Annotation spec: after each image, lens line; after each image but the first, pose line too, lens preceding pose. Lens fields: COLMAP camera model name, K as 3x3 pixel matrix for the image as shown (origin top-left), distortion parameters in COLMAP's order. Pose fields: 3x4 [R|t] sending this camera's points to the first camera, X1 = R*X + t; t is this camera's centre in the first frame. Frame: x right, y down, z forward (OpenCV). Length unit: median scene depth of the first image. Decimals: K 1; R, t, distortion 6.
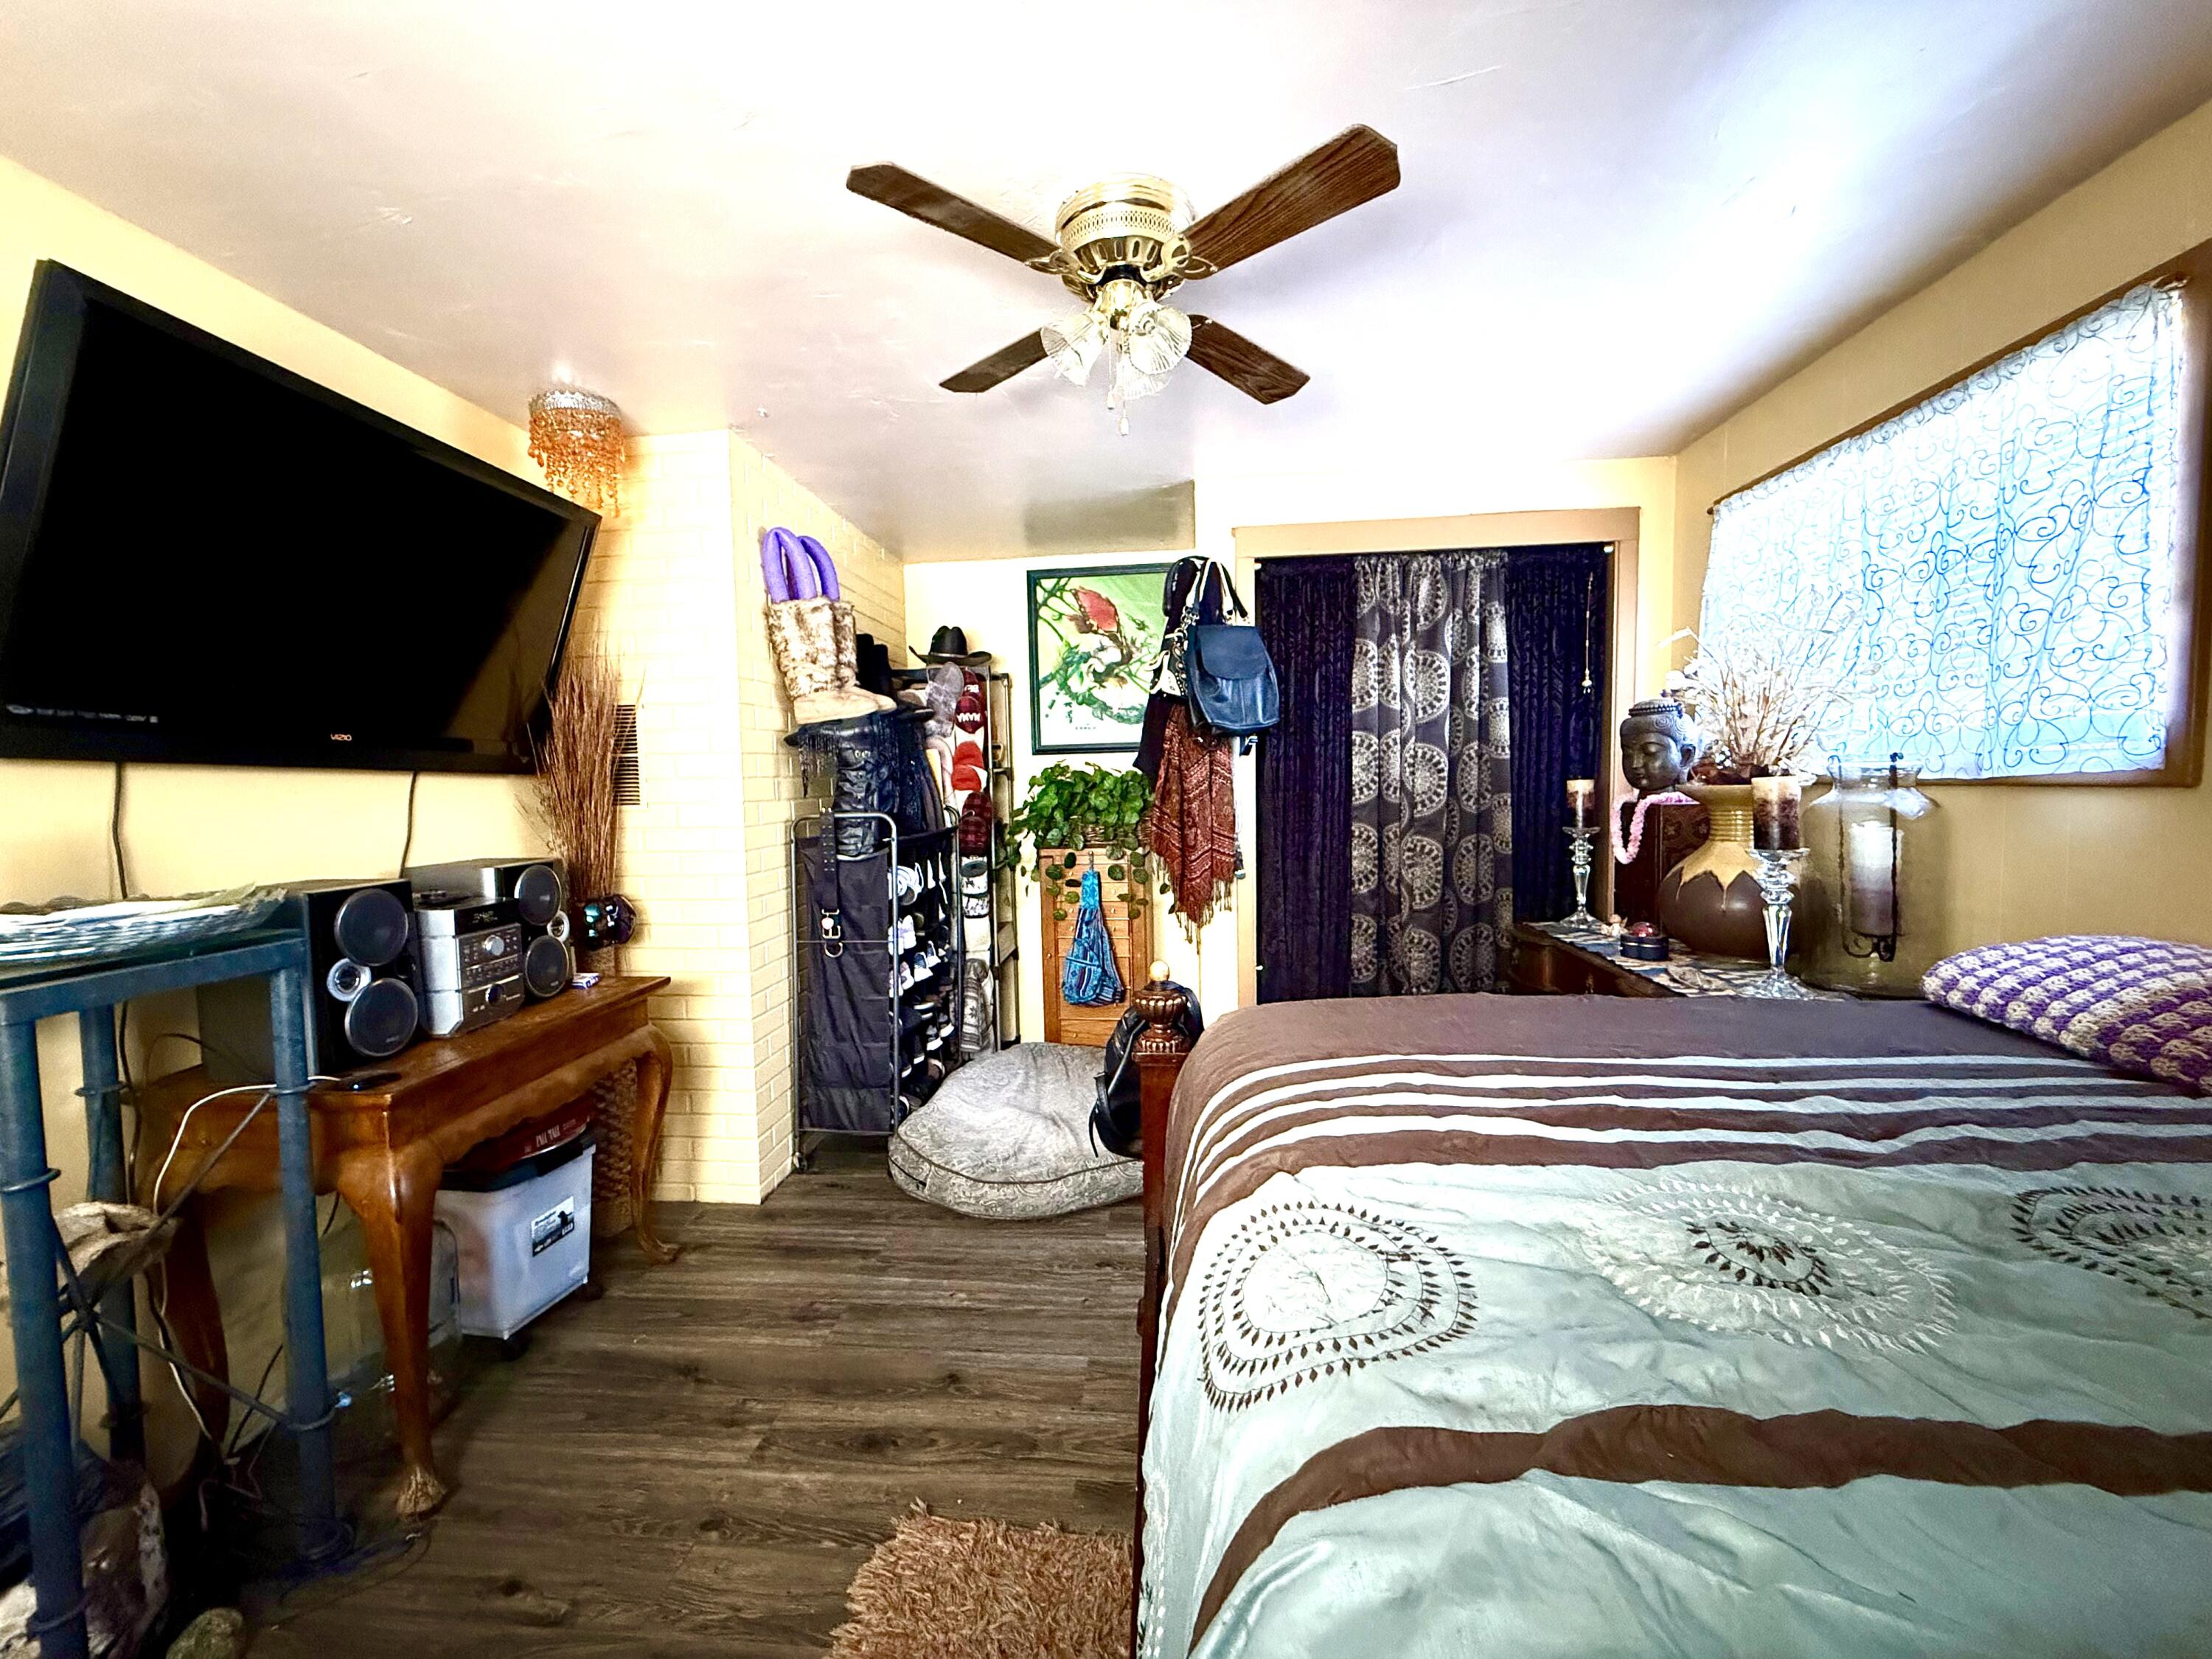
lens RADIAL K [[877.4, 0, 1101.6], [0, 877.4, 829.1], [0, 0, 1]] dist [0.001936, -0.000152]
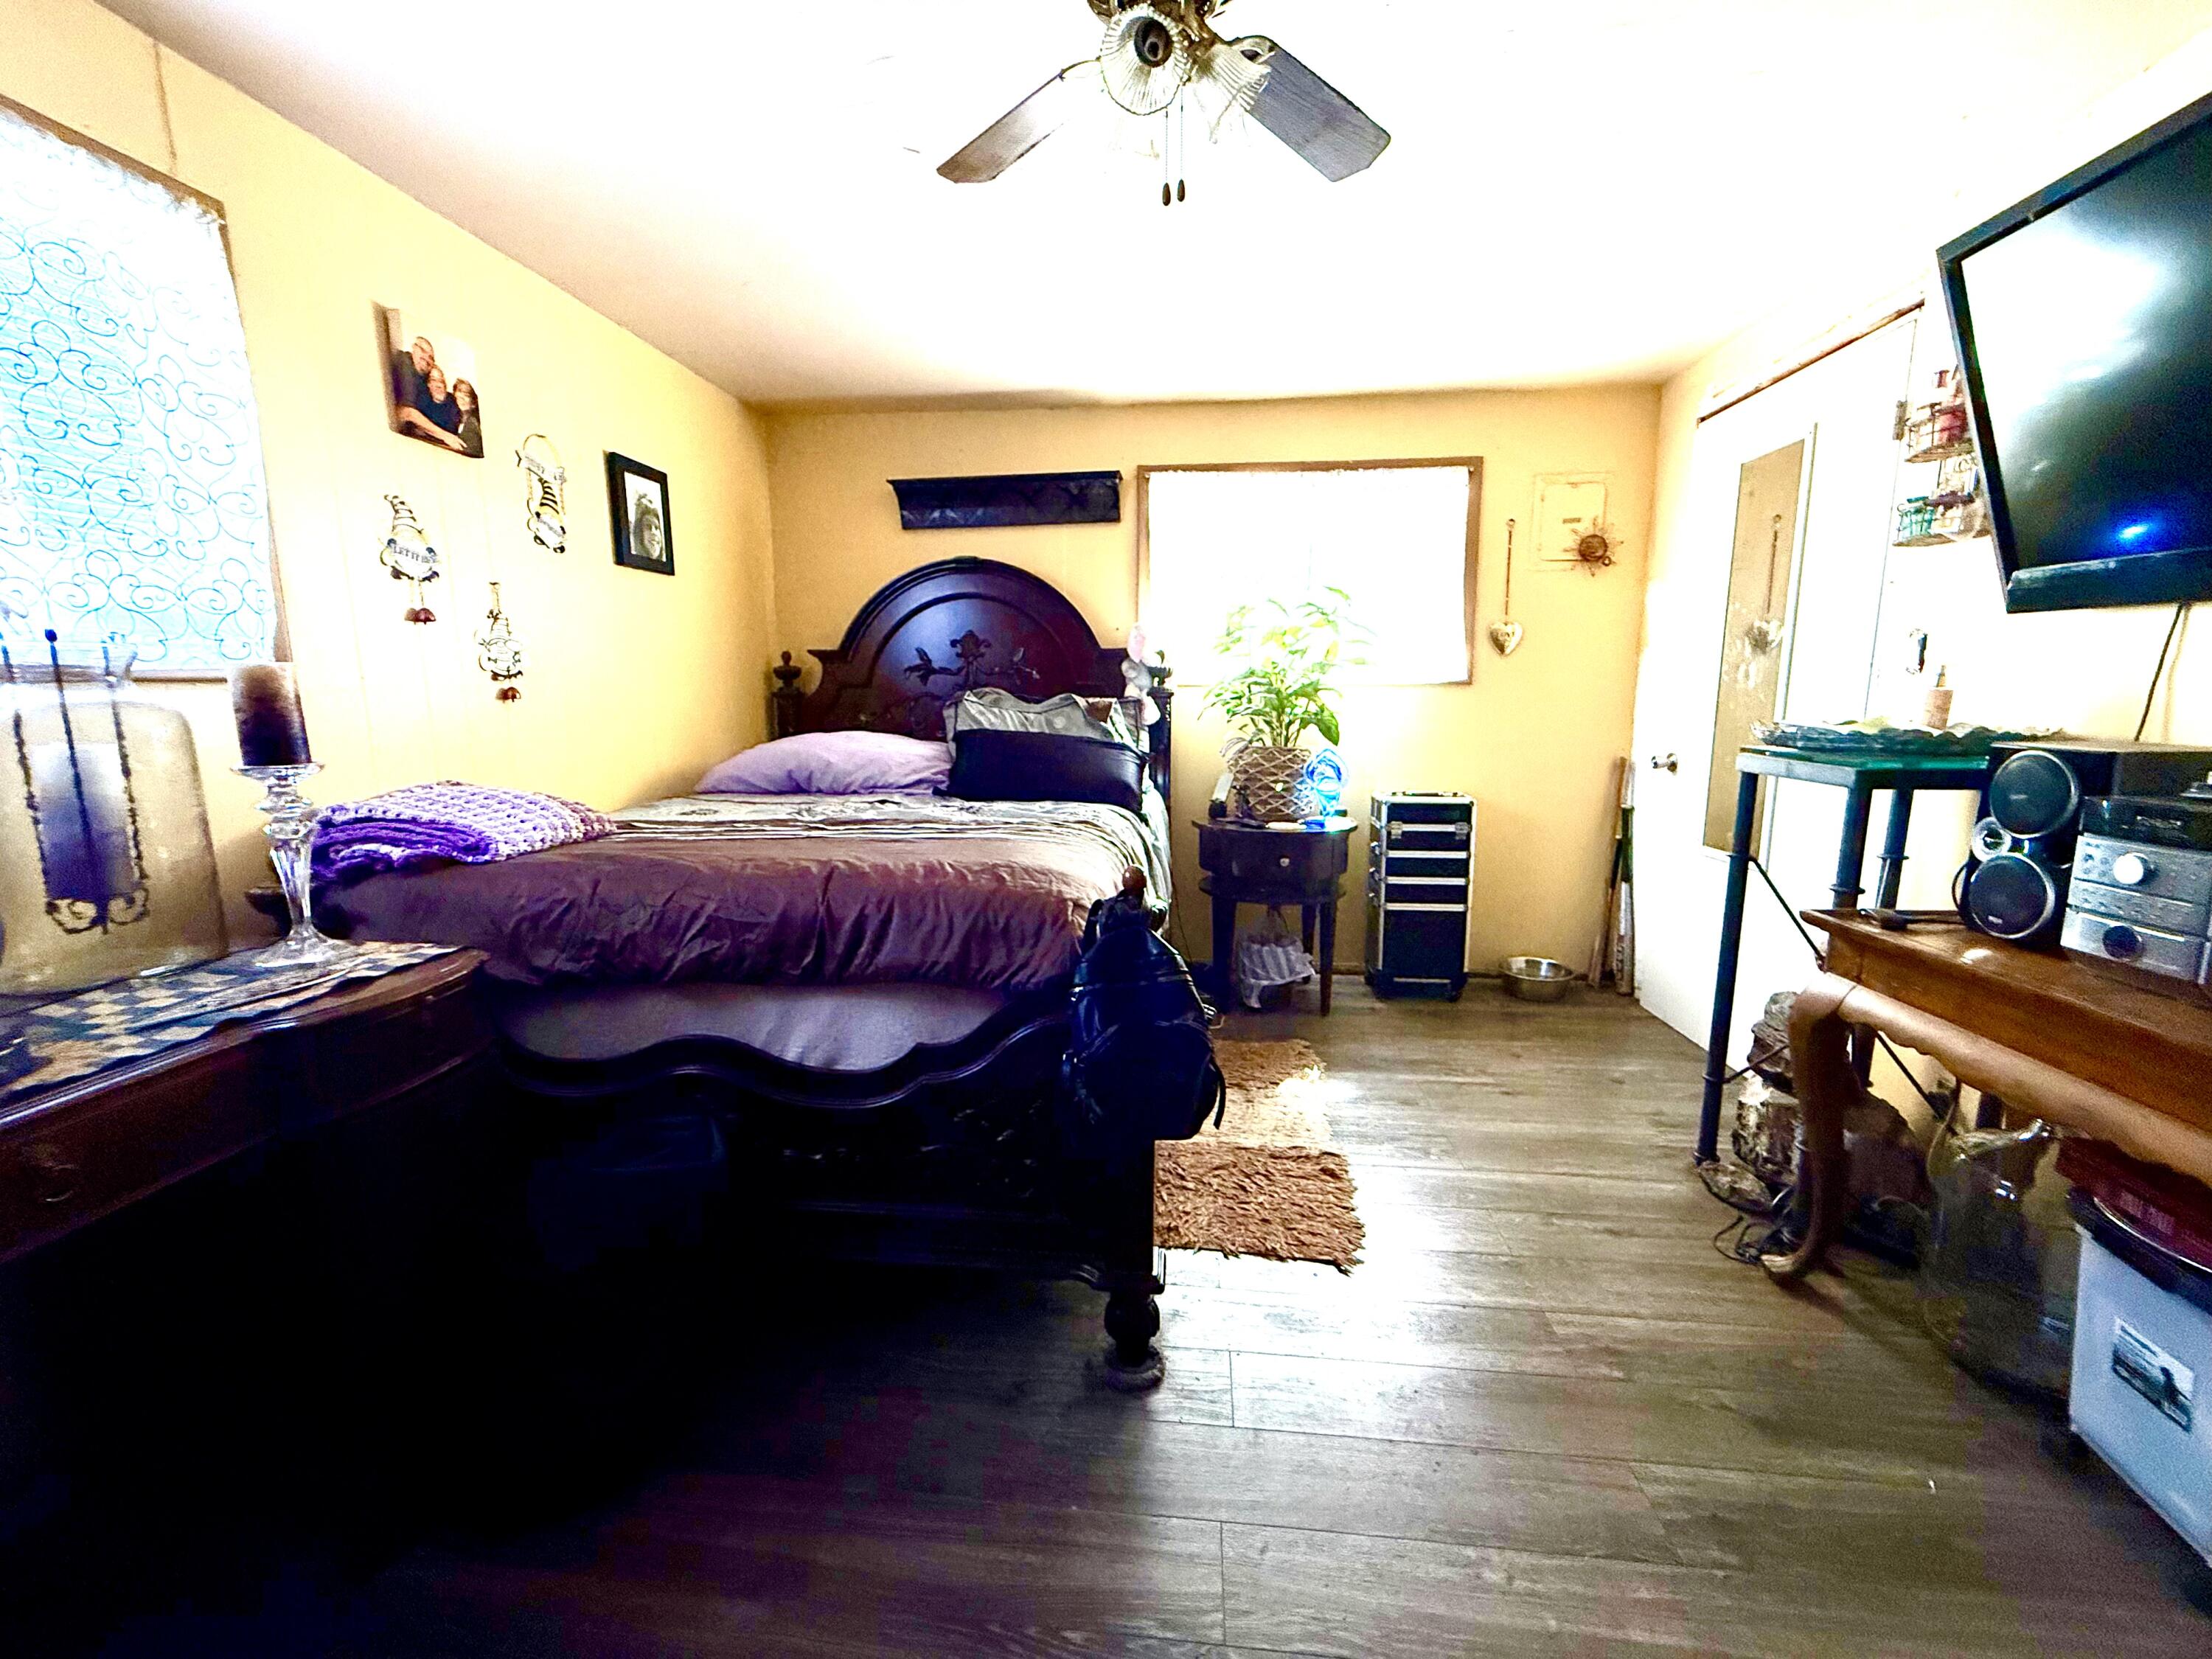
lens RADIAL K [[877.4, 0, 1101.6], [0, 877.4, 829.1], [0, 0, 1]] dist [0.001936, -0.000152]
pose [[-0.999623, 0.025460, 0.010273, 0.049944], [0.027084, 0.975775, 0.217094, -0.039289], [-0.004497, 0.217290, -0.976097, 1.072975]]
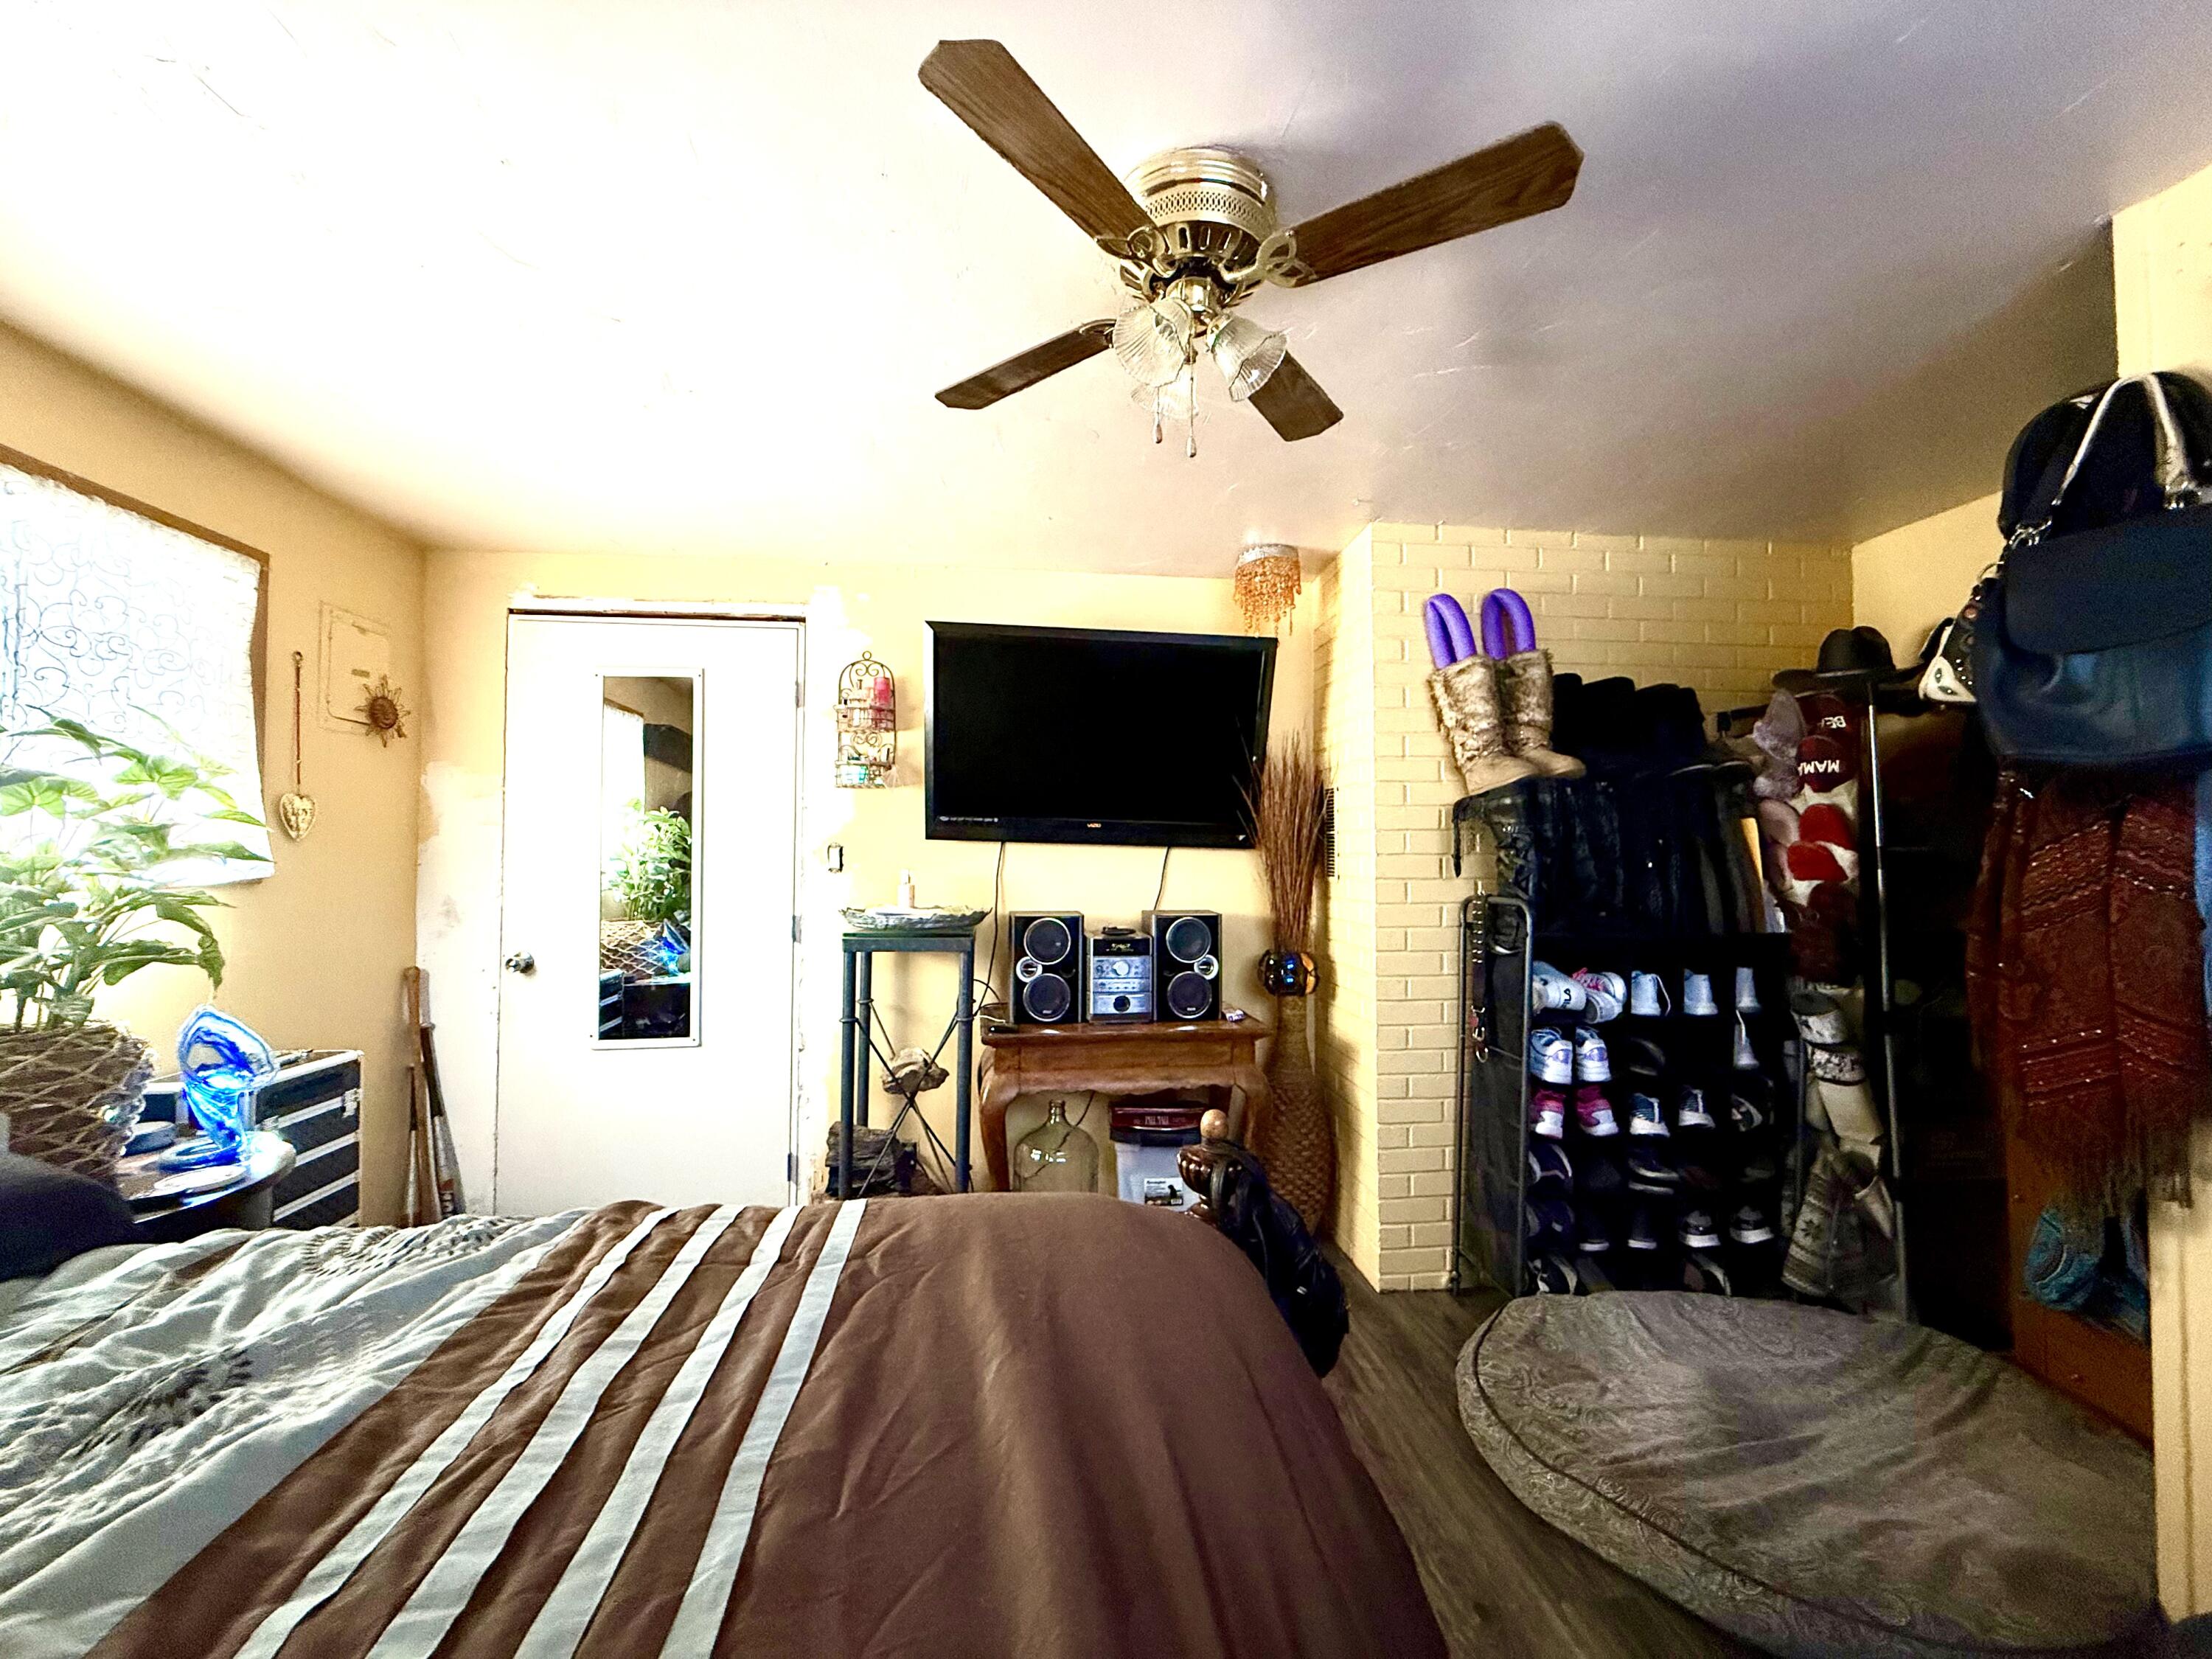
lens RADIAL K [[877.4, 0, 1101.6], [0, 877.4, 829.1], [0, 0, 1]] dist [0.001936, -0.000152]
pose [[0.200628, -0.008615, -0.979630, 0.463892], [-0.067088, 0.997493, -0.022512, -0.038777], [0.977368, 0.070237, 0.199547, 0.434767]]
